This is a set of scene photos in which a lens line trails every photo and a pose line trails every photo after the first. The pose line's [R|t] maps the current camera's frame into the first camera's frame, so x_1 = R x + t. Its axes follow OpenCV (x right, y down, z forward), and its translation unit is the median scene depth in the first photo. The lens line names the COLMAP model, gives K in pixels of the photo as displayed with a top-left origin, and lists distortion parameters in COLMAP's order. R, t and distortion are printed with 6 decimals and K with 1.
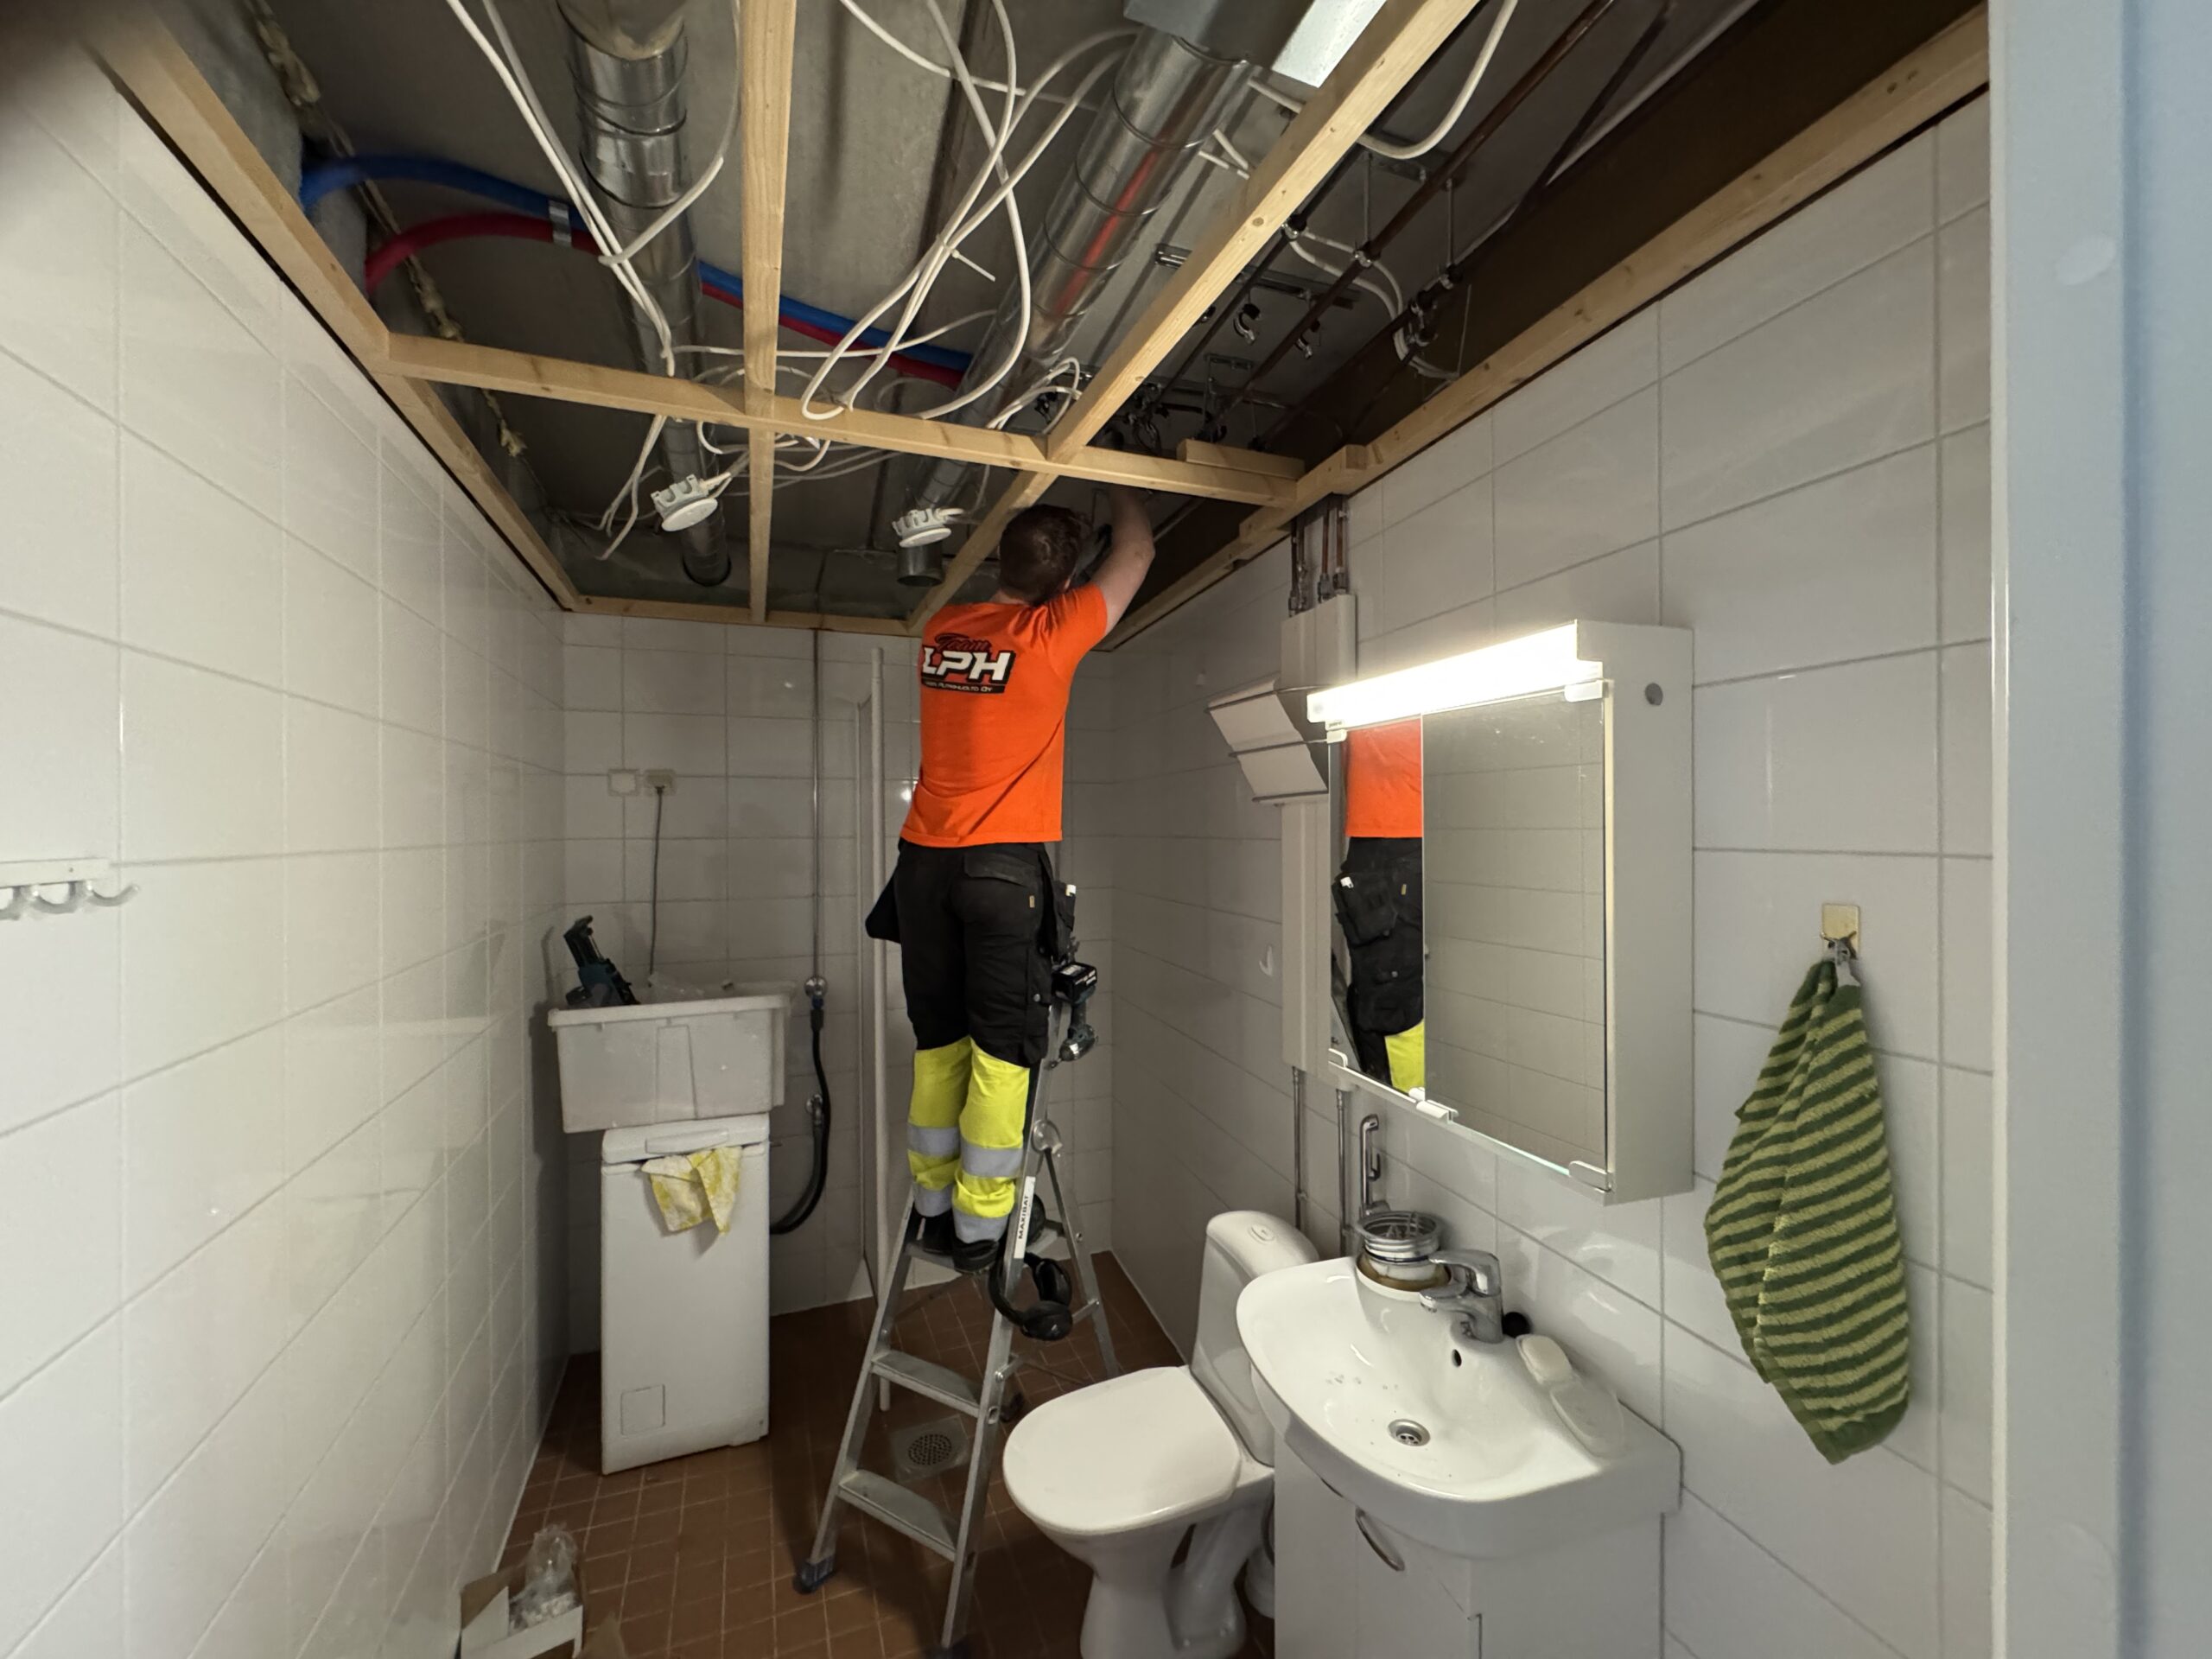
lens RADIAL K [[884.4, 0, 1106.0], [0, 884.4, 829.5], [0, 0, 1]] dist [-0.001497, -0.000315]
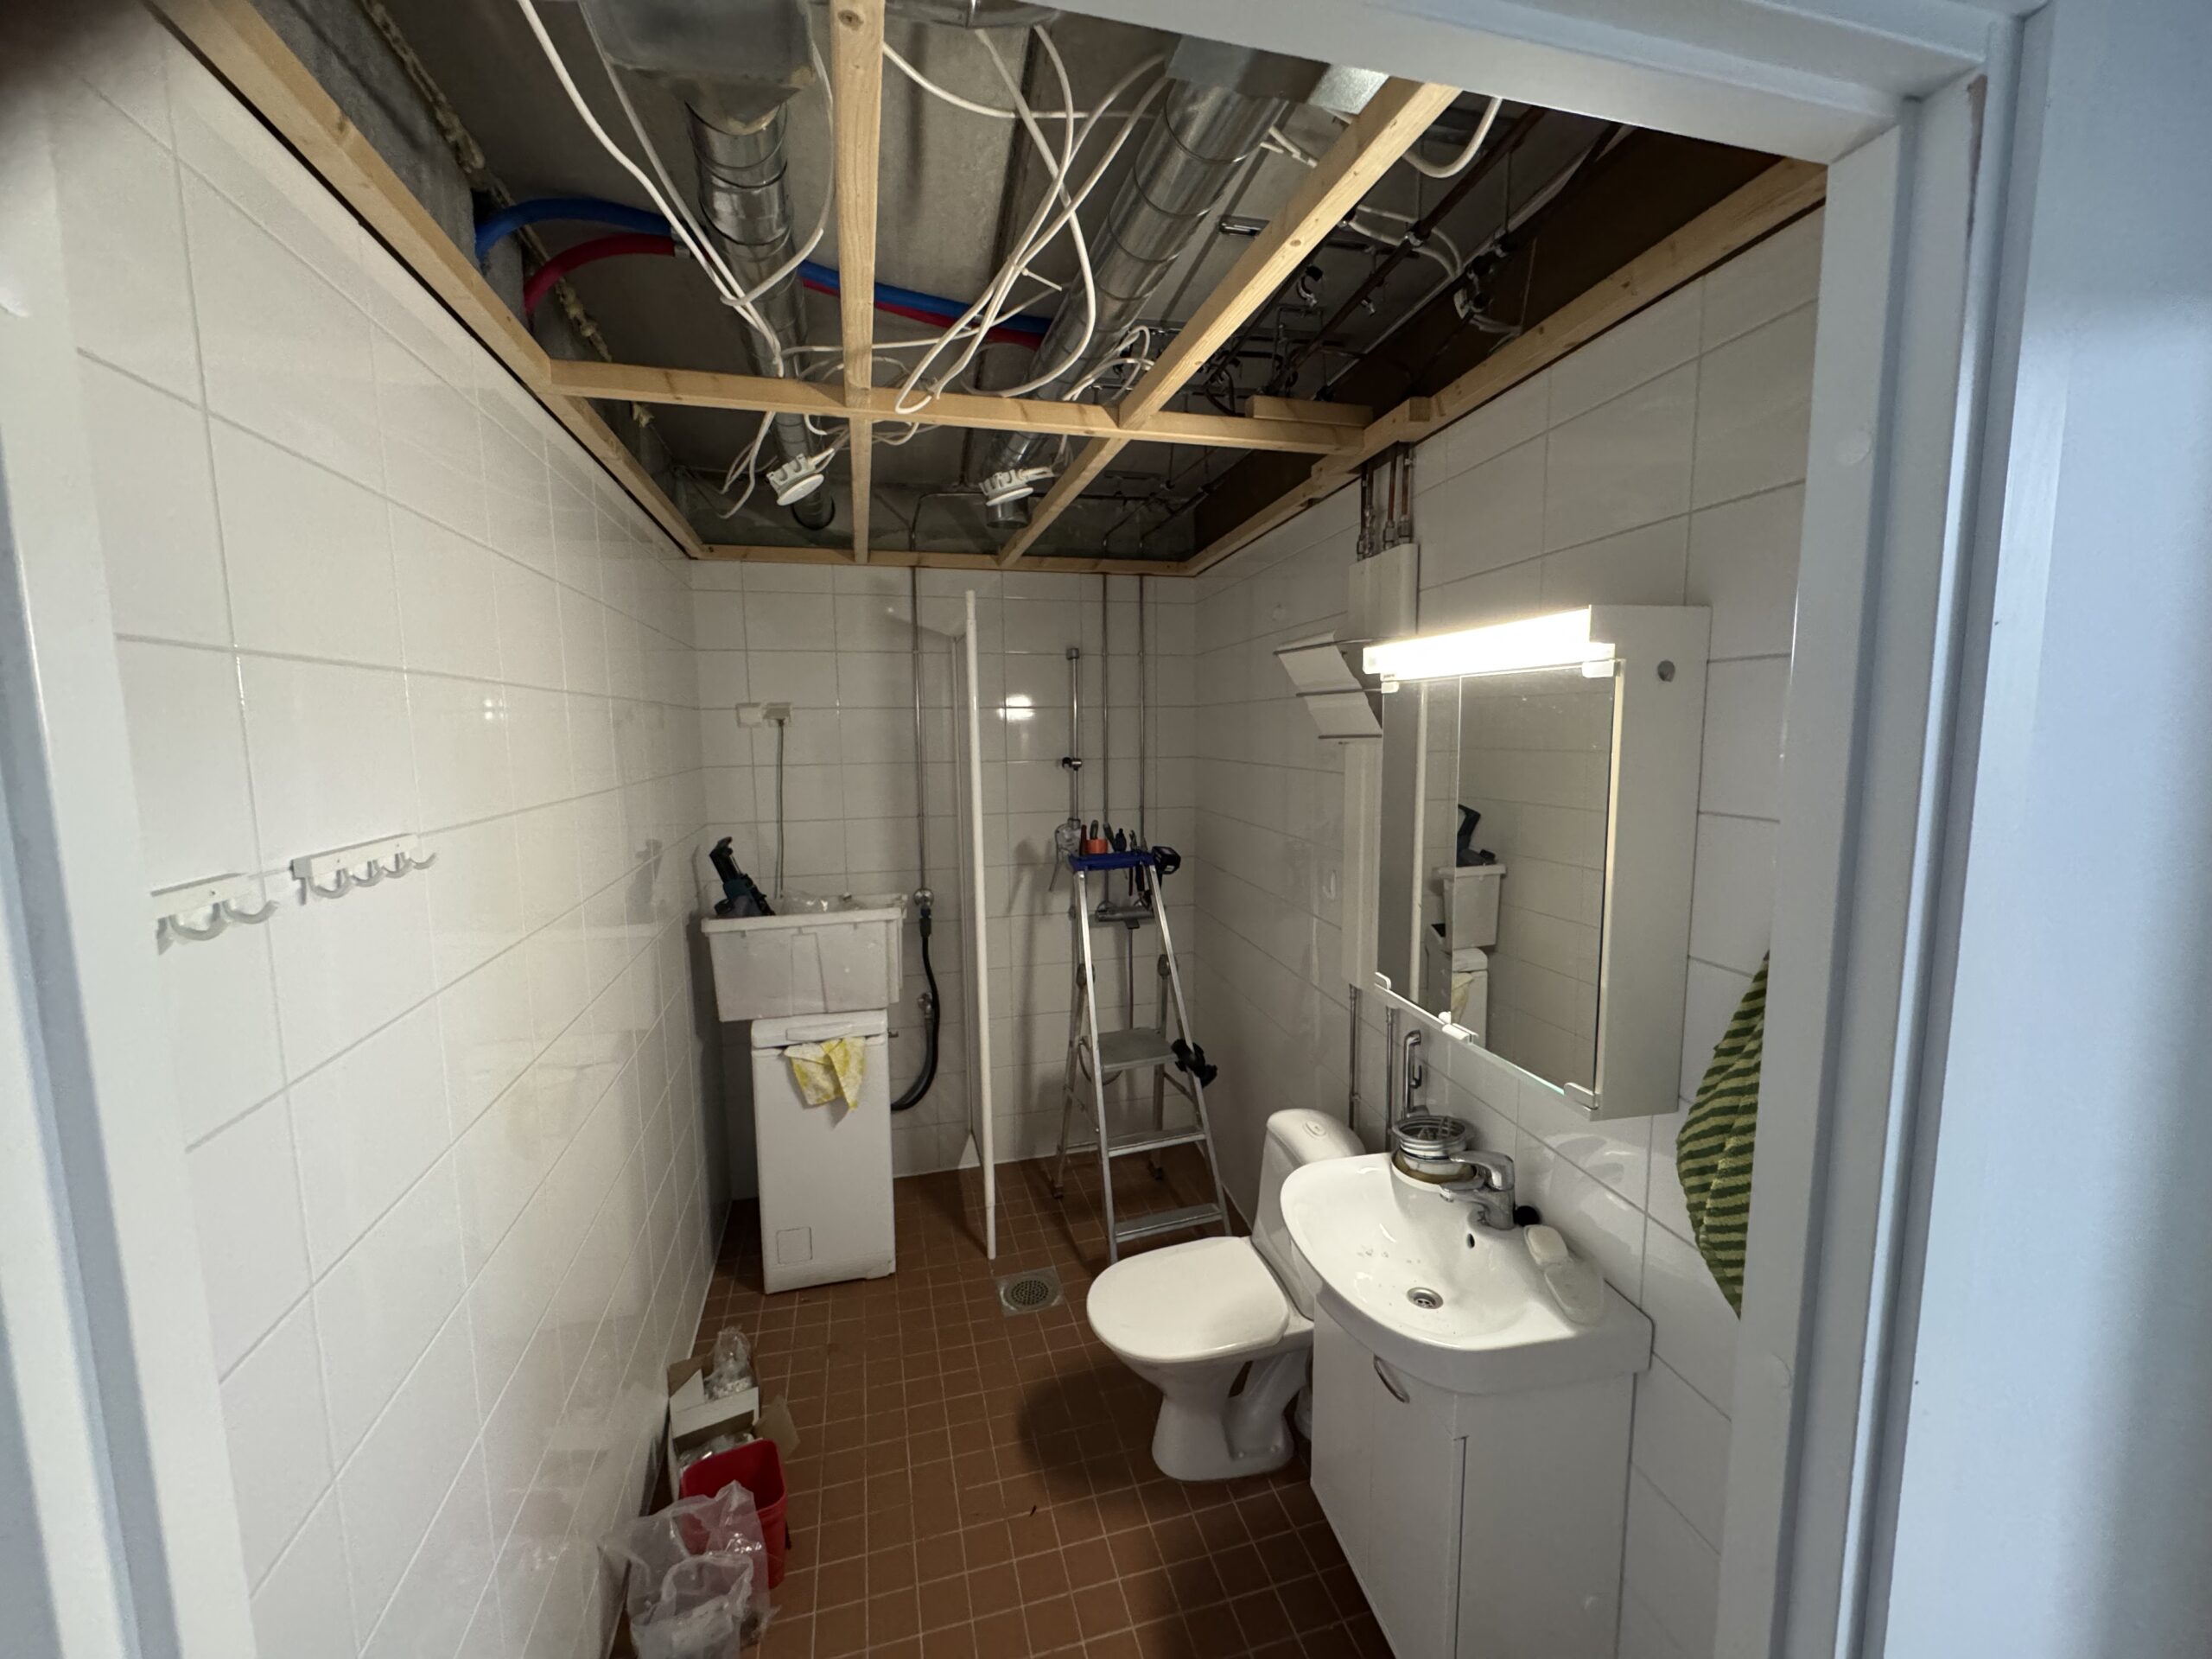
lens RADIAL K [[884.4, 0, 1106.0], [0, 884.4, 829.5], [0, 0, 1]] dist [-0.001497, -0.000315]
pose [[0.993845, 0.006362, -0.110599, 0.040081], [0.006215, 0.993575, 0.113005, -0.058668], [0.110607, -0.112997, 0.987420, -0.112049]]
